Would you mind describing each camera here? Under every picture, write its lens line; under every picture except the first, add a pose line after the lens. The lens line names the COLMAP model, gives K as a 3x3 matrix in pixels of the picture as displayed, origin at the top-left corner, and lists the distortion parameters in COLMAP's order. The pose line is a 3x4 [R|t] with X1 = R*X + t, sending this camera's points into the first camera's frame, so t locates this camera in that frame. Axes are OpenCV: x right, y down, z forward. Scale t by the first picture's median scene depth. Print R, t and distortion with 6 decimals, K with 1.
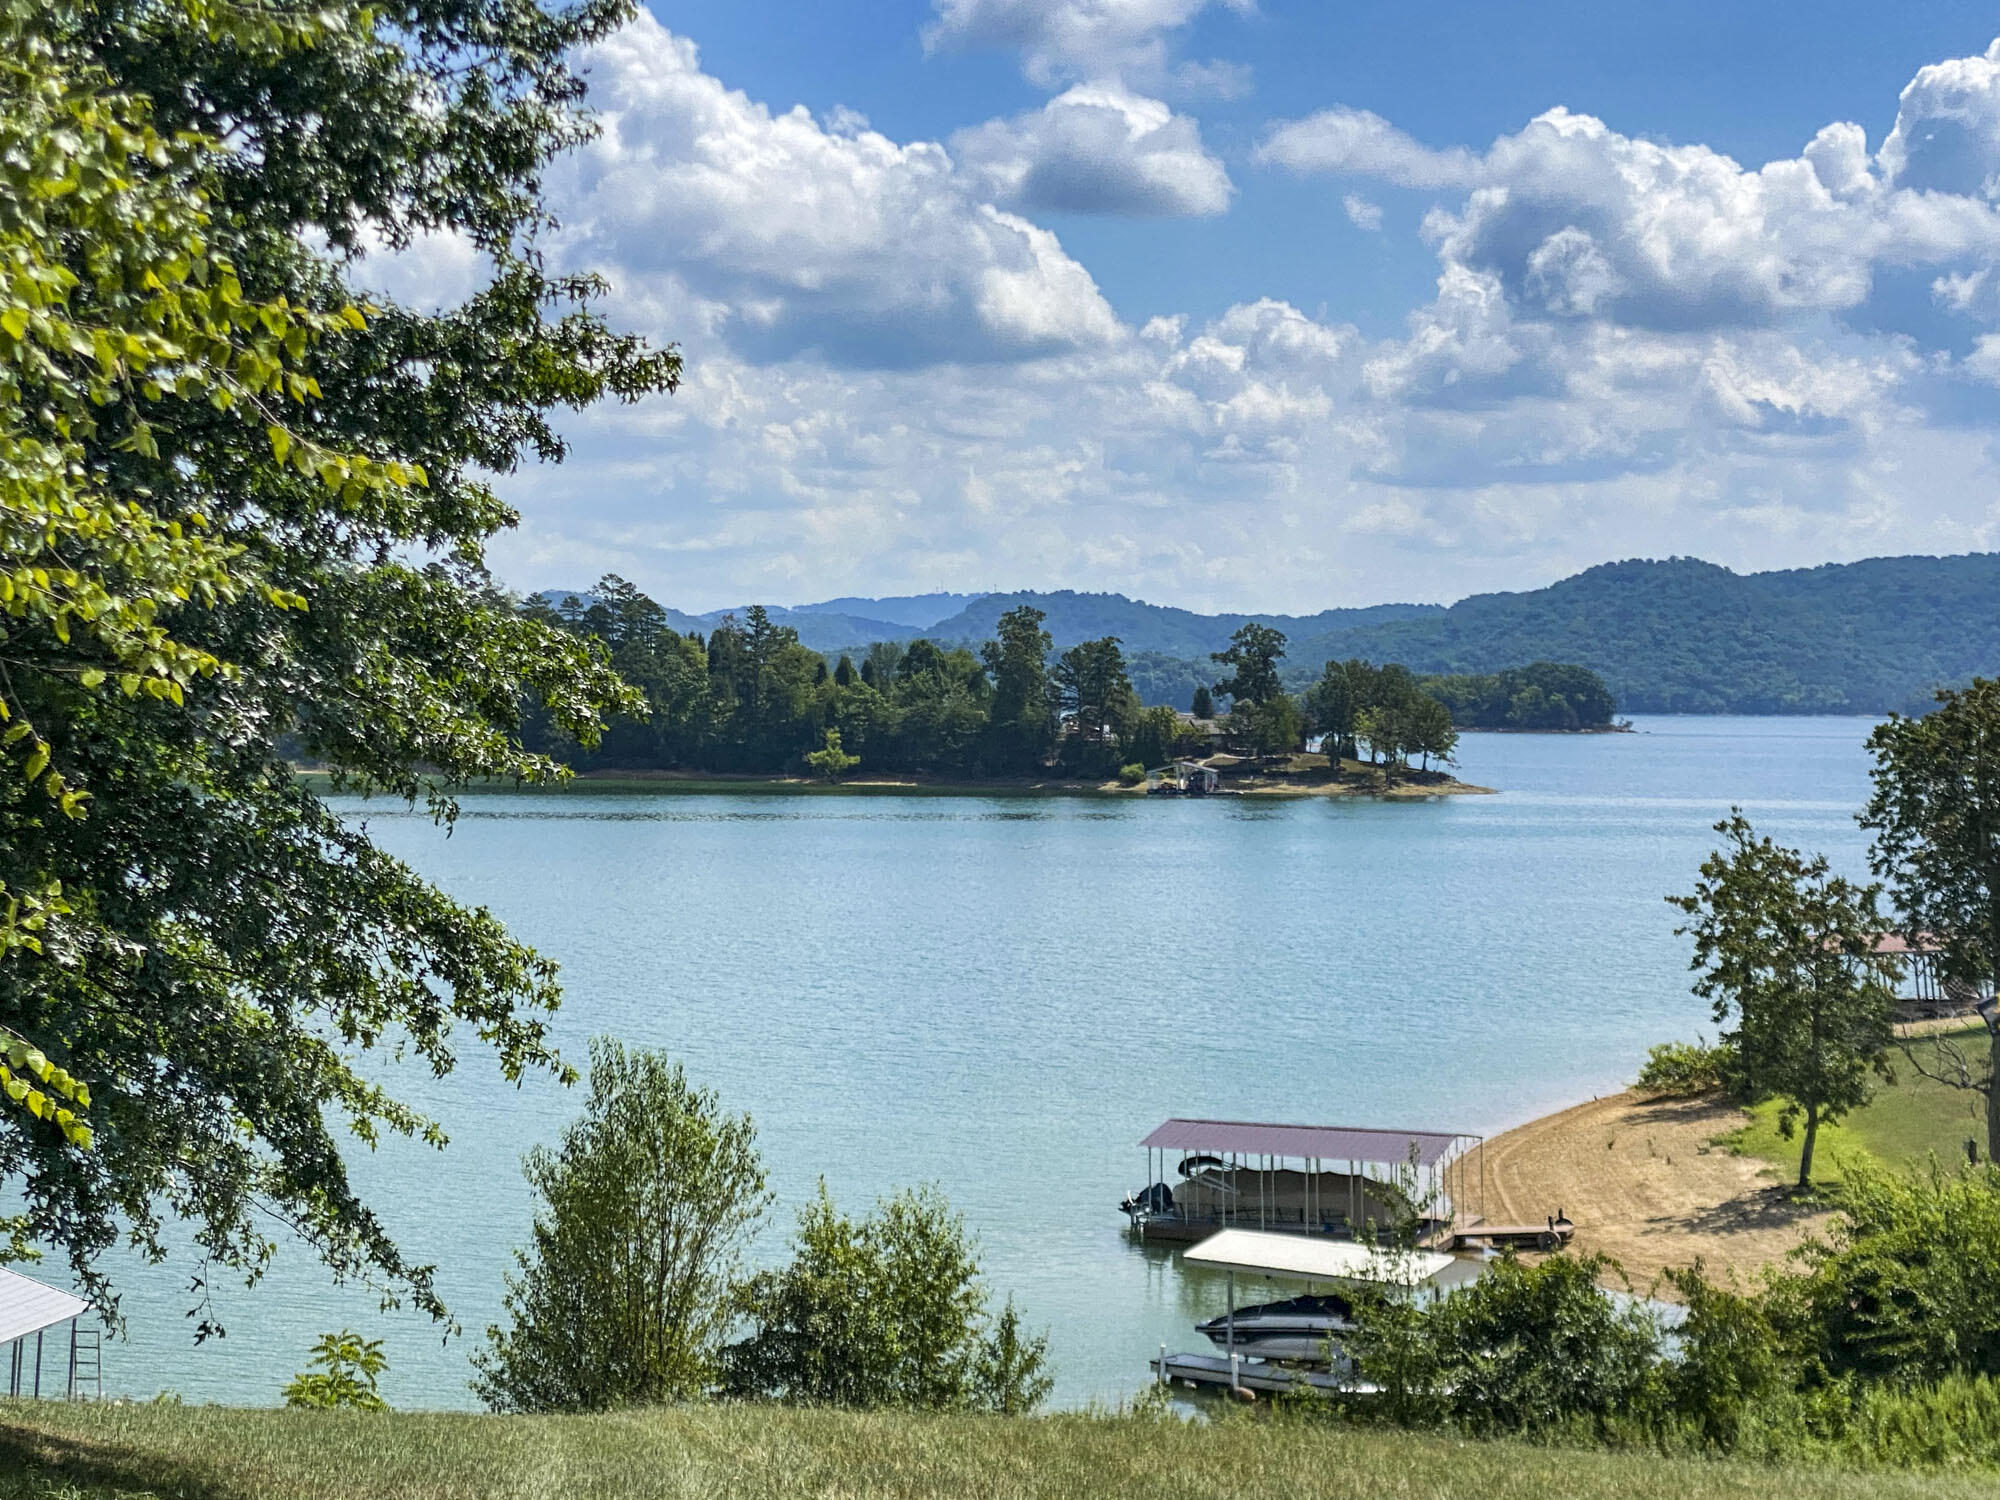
lens RADIAL K [[3544.5, 0, 983.6], [0, 3544.5, 761.8], [0, 0, 1]] dist [0.120252, 0.000000]
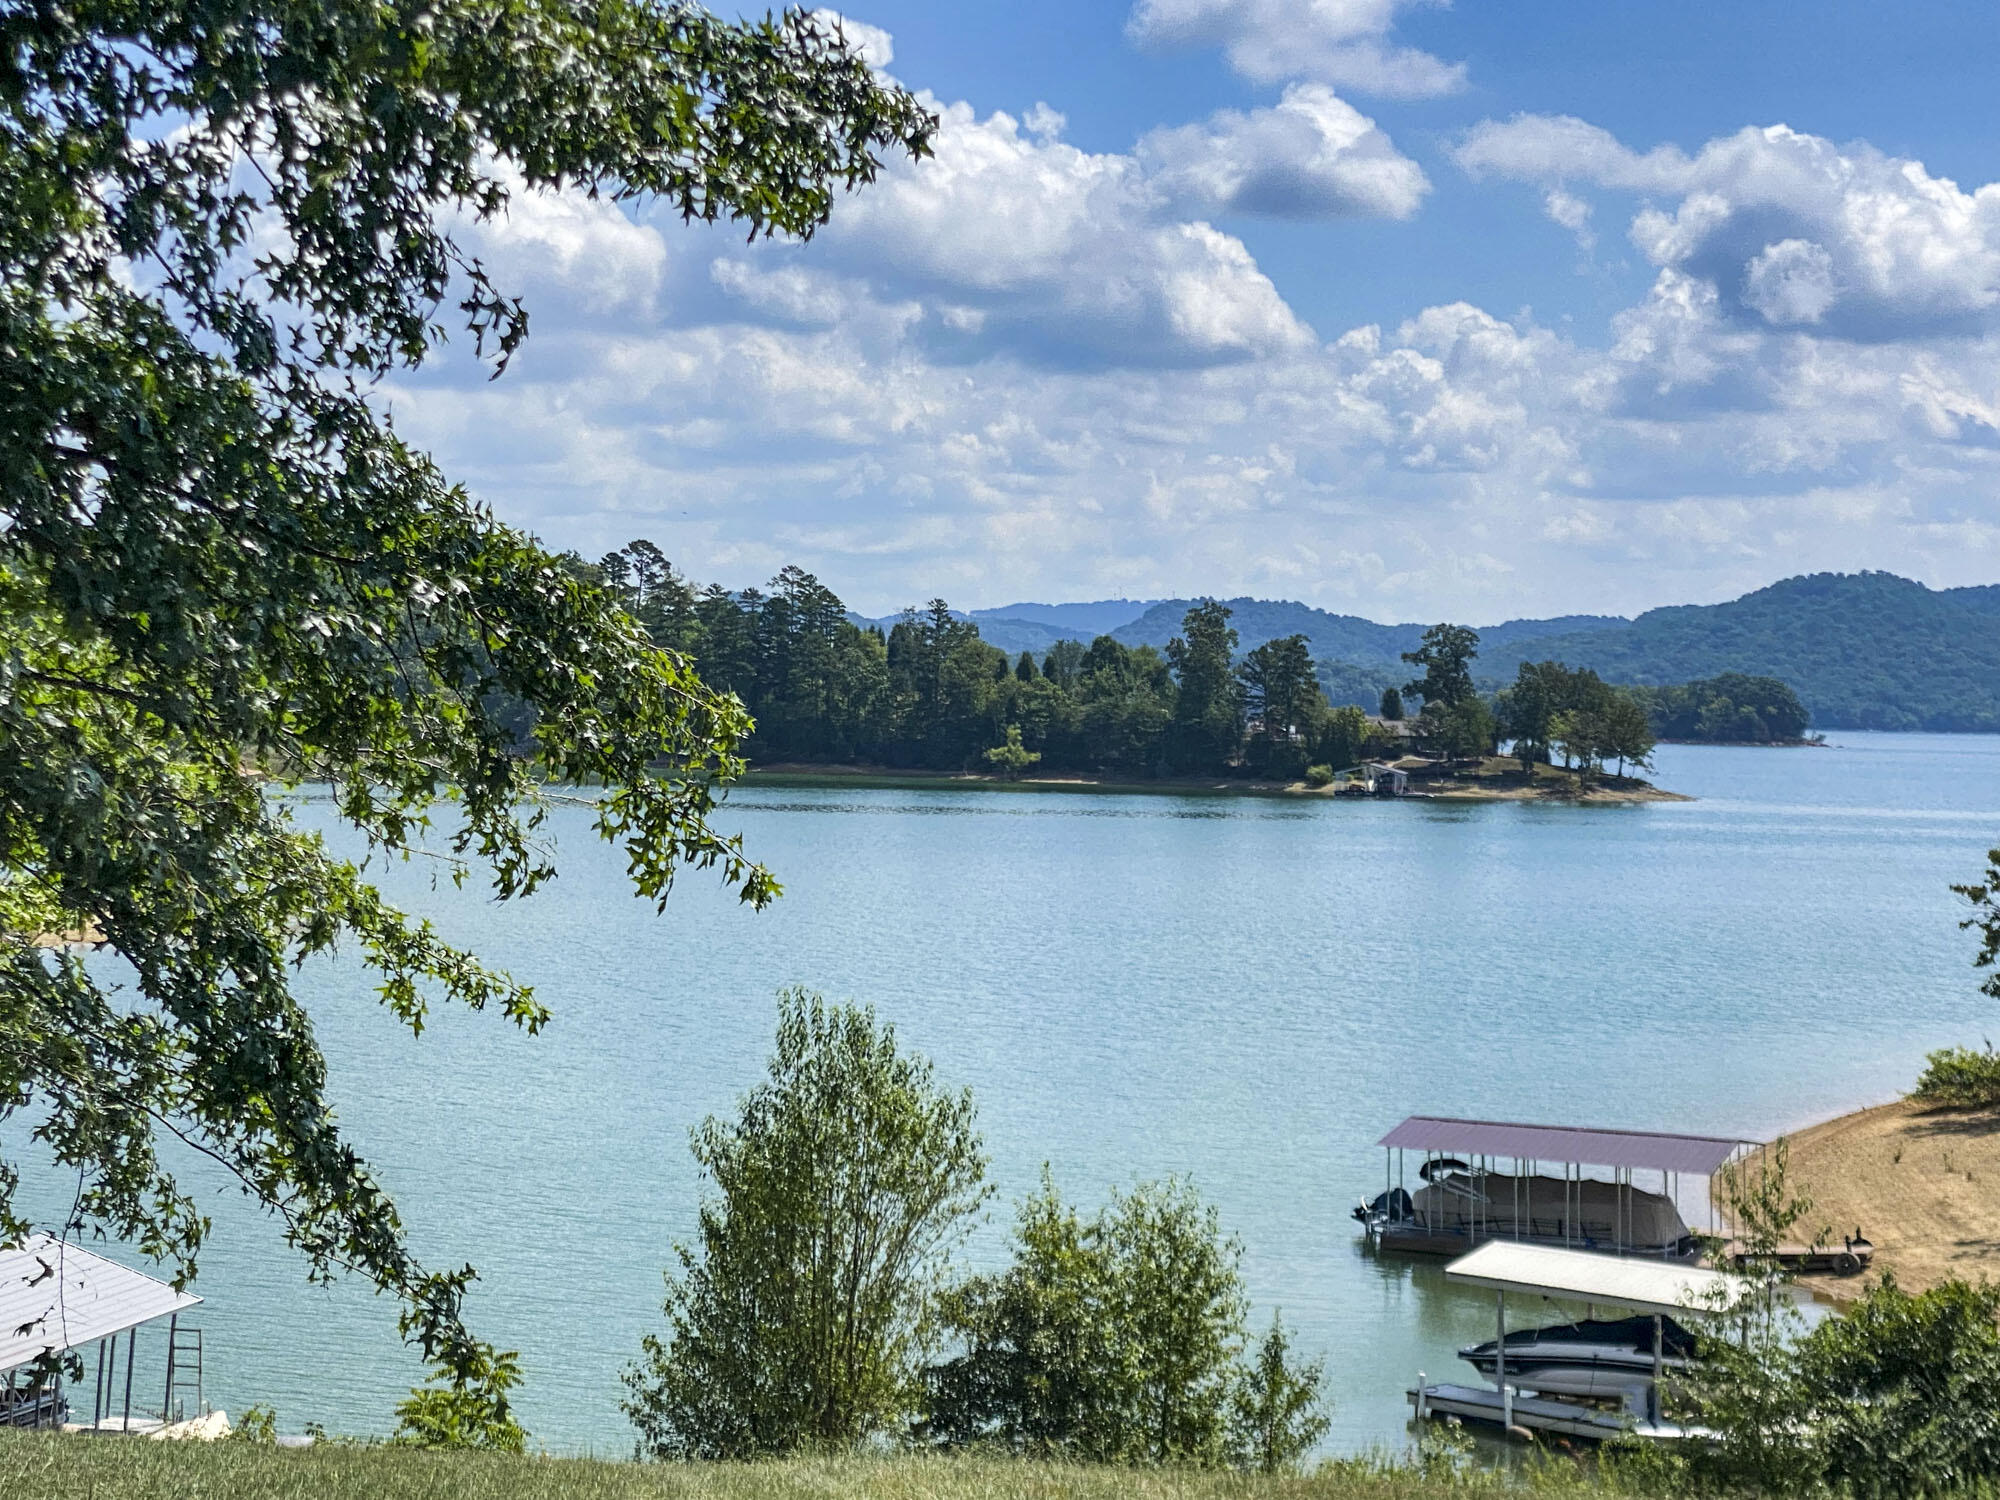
lens RADIAL K [[3544.5, 0, 1000.1], [0, 3544.5, 750.7], [0, 0, 1]] dist [0.120252, 0.000000]
pose [[0.998890, 0.014846, -0.044704, -0.012173], [-0.015072, 0.999875, -0.004727, 0.014222], [0.044628, 0.005395, 0.998989, 0.100310]]
